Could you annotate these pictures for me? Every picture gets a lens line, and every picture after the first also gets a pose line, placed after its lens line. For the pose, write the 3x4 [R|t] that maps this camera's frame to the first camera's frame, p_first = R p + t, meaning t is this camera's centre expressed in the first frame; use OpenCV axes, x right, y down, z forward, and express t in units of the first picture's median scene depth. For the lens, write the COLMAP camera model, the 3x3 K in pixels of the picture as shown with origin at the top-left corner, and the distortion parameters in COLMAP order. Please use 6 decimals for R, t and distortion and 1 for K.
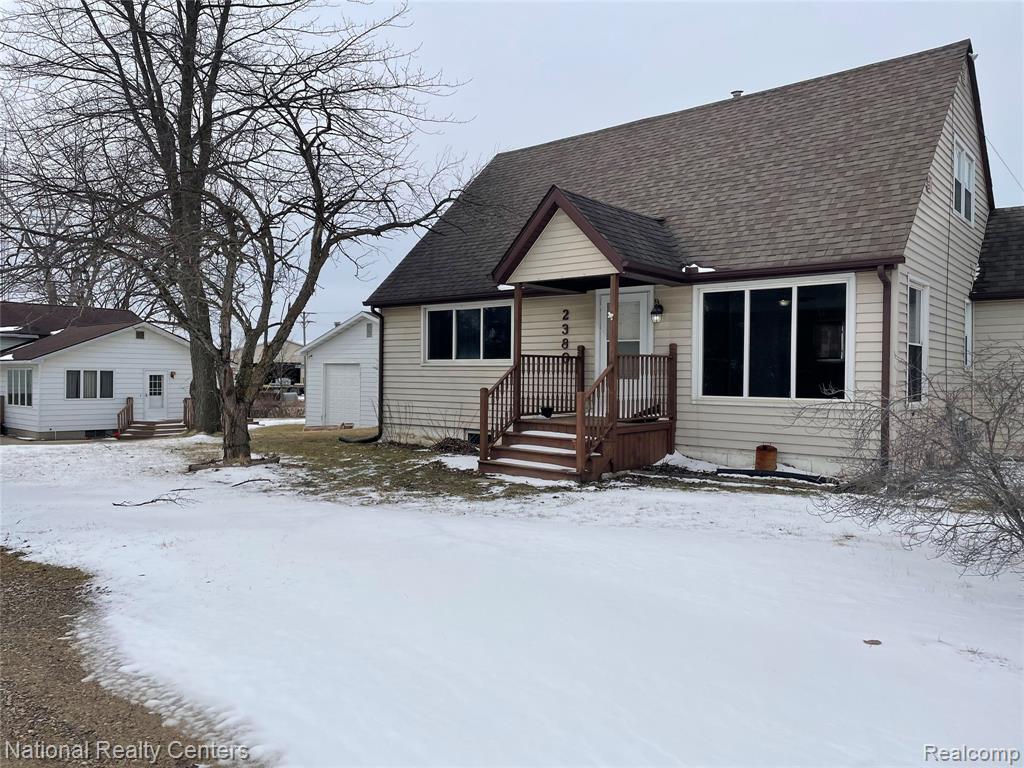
lens RADIAL K [[772.6, 0, 507.9], [0, 772.6, 380.2], [0, 0, 1]] dist [0.090884, -0.102451]
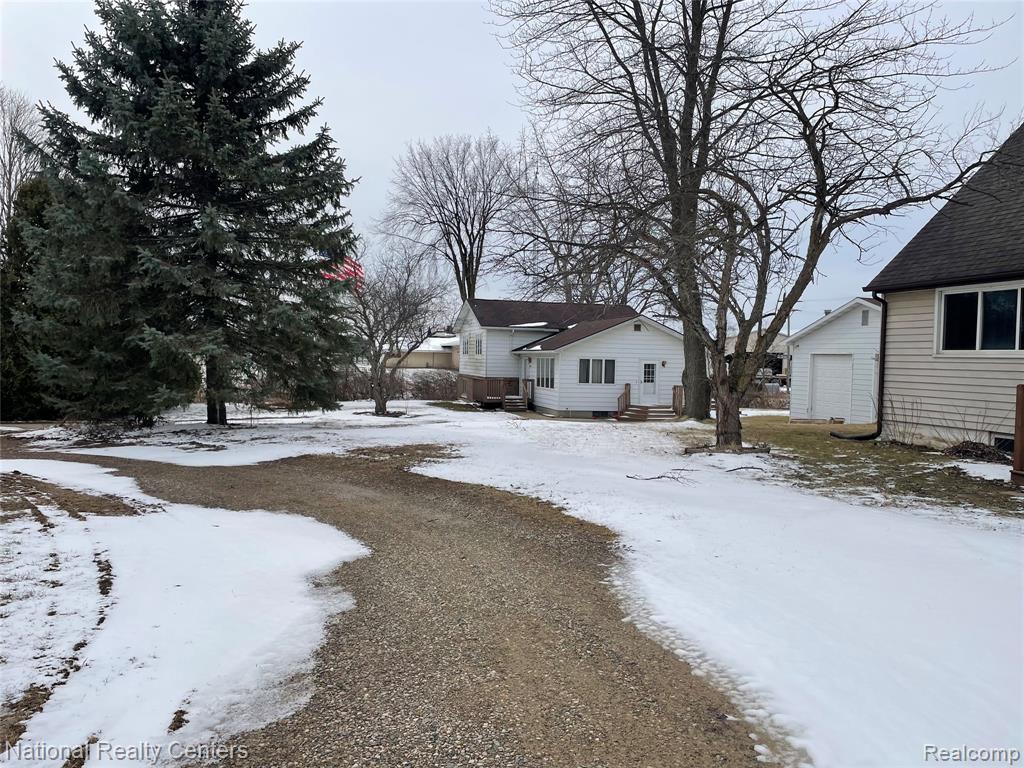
lens RADIAL K [[772.6, 0, 505.9], [0, 772.6, 383.0], [0, 0, 1]] dist [0.090884, -0.102451]
pose [[0.823705, 0.027810, -0.566336, -0.006832], [-0.018686, 0.999585, 0.021907, 0.000287], [0.566710, -0.007462, 0.823883, -0.015898]]
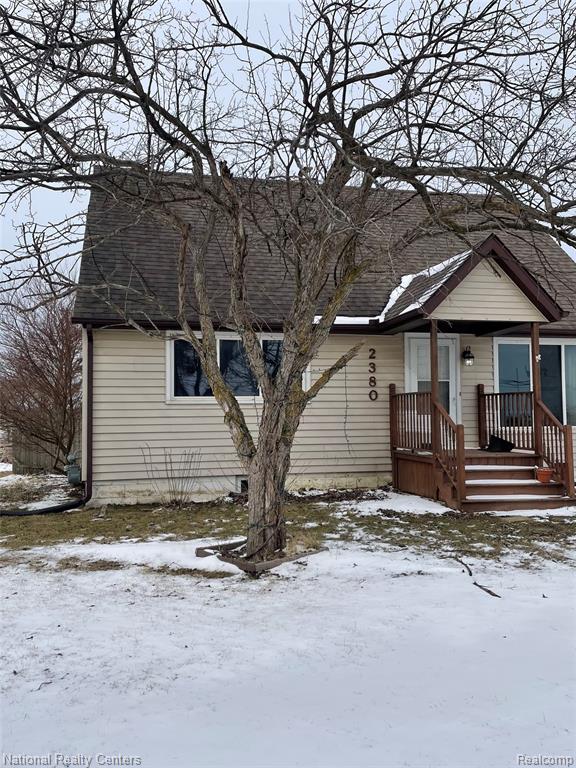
lens RADIAL K [[579.4, 0, 288.8], [0, 579.4, 380.9], [0, 0, 1]] dist [0.090884, -0.102451]
pose [[0.596332, 0.029453, 0.802197, -0.665943], [0.020225, 0.998458, -0.051694, -0.010931], [-0.802483, 0.047051, 0.594817, 0.672054]]
